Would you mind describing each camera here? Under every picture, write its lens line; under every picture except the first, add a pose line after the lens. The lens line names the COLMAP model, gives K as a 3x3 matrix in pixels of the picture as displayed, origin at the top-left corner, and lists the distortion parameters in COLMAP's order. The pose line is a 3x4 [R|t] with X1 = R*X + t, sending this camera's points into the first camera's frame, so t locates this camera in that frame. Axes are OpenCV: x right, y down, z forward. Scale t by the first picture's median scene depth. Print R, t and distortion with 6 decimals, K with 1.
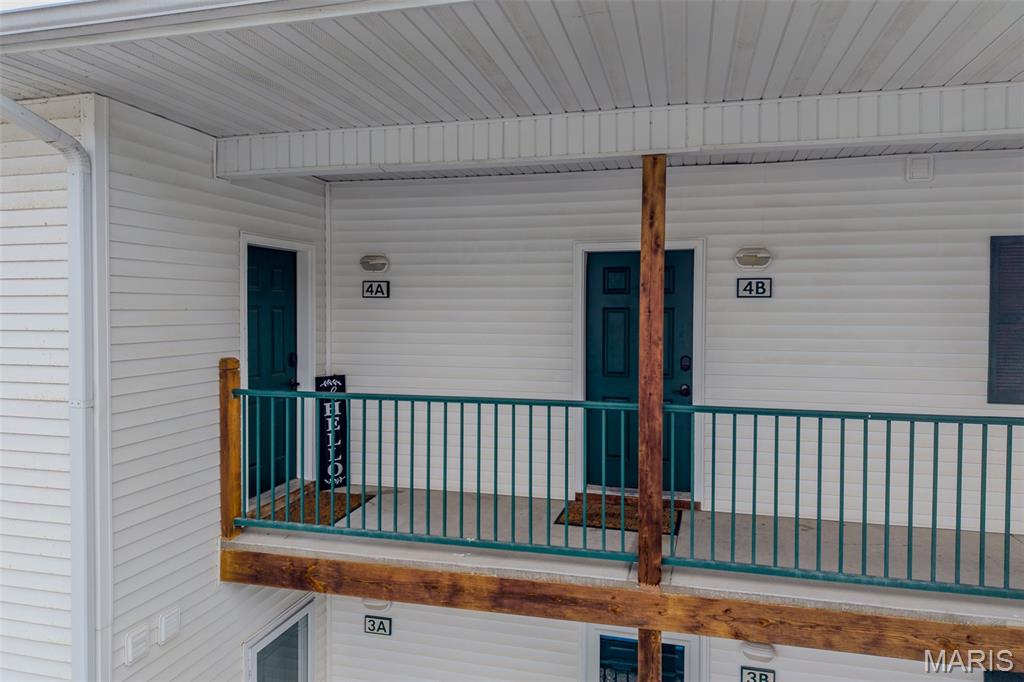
lens RADIAL K [[683.9, 0, 511.8], [0, 683.9, 324.6], [0, 0, 1]] dist [0.025118, -0.023839]
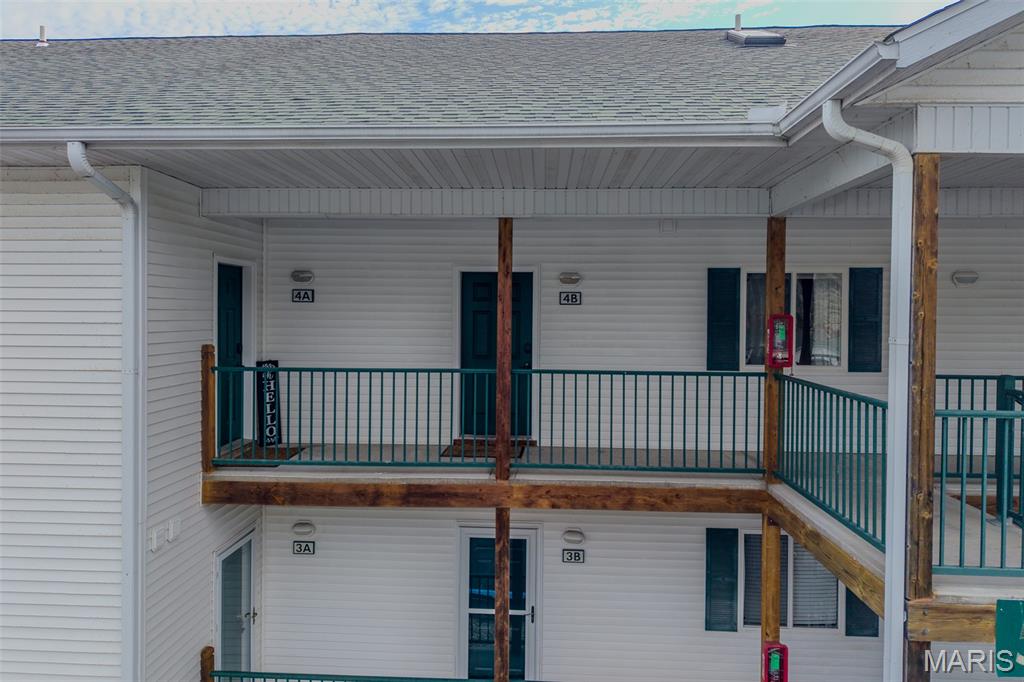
lens RADIAL K [[683.9, 0, 511.8], [0, 683.9, 324.6], [0, 0, 1]] dist [0.025118, -0.023839]
pose [[0.979421, 0.002481, 0.201813, -0.092534], [-0.001076, 0.999974, -0.007074, 0.018176], [-0.201825, 0.006712, 0.979399, -0.519019]]
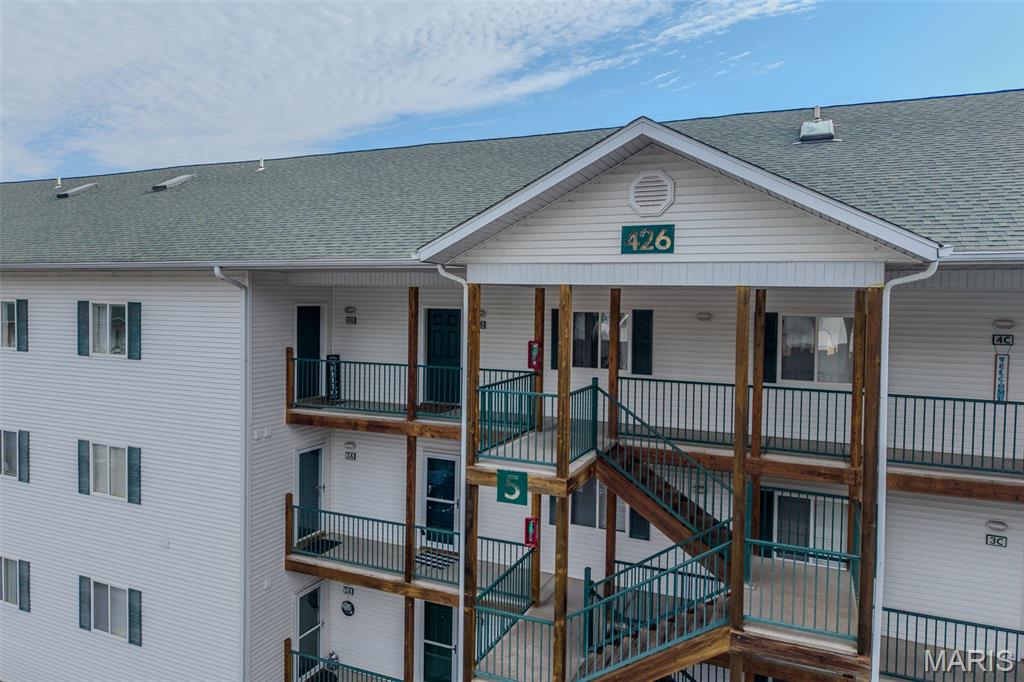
lens RADIAL K [[682.3, 0, 511.3], [0, 682.3, 323.0], [0, 0, 1]] dist [0.060475, -0.067844]
pose [[0.987066, 0.016779, -0.159432, 1.018512], [-0.015071, 0.999815, 0.011917, -0.106409], [0.159603, -0.009360, 0.987137, -1.790884]]
